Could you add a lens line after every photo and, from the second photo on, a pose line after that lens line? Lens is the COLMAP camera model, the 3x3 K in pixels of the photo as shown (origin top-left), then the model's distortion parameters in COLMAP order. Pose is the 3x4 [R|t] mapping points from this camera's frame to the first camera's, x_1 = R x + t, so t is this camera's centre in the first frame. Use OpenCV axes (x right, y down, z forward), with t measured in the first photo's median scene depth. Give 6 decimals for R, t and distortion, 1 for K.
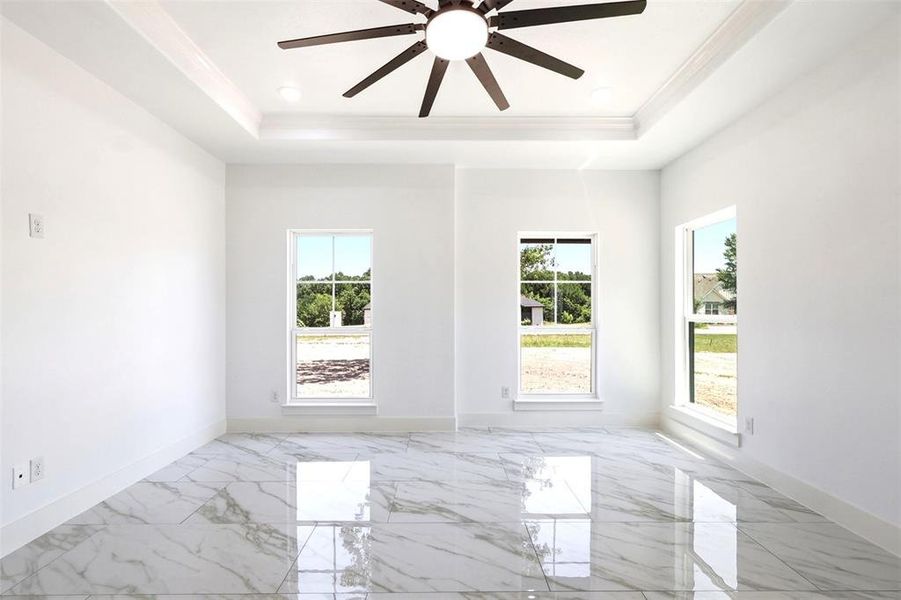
lens RADIAL K [[423.7, 0, 448.3], [0, 423.7, 304.3], [0, 0, 1]] dist [0.004526, -0.000010]
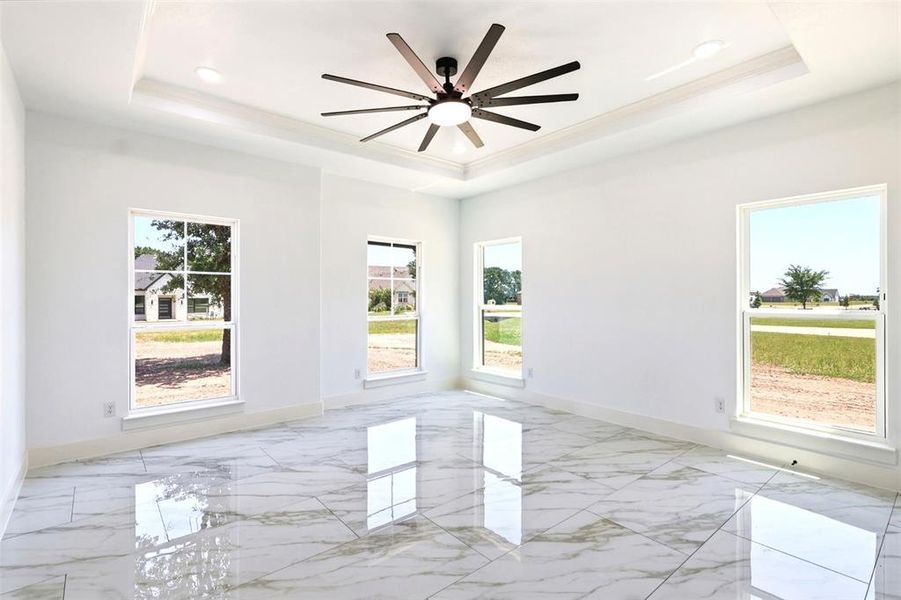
lens RADIAL K [[427.4, 0, 445.7], [0, 427.4, 295.7], [0, 0, 1]] dist [0.000453, 0.000292]
pose [[0.772820, 0.002919, 0.634619, -0.454465], [-0.008200, 0.999952, 0.005387, -0.014243], [-0.634572, -0.009367, 0.772807, -0.050923]]
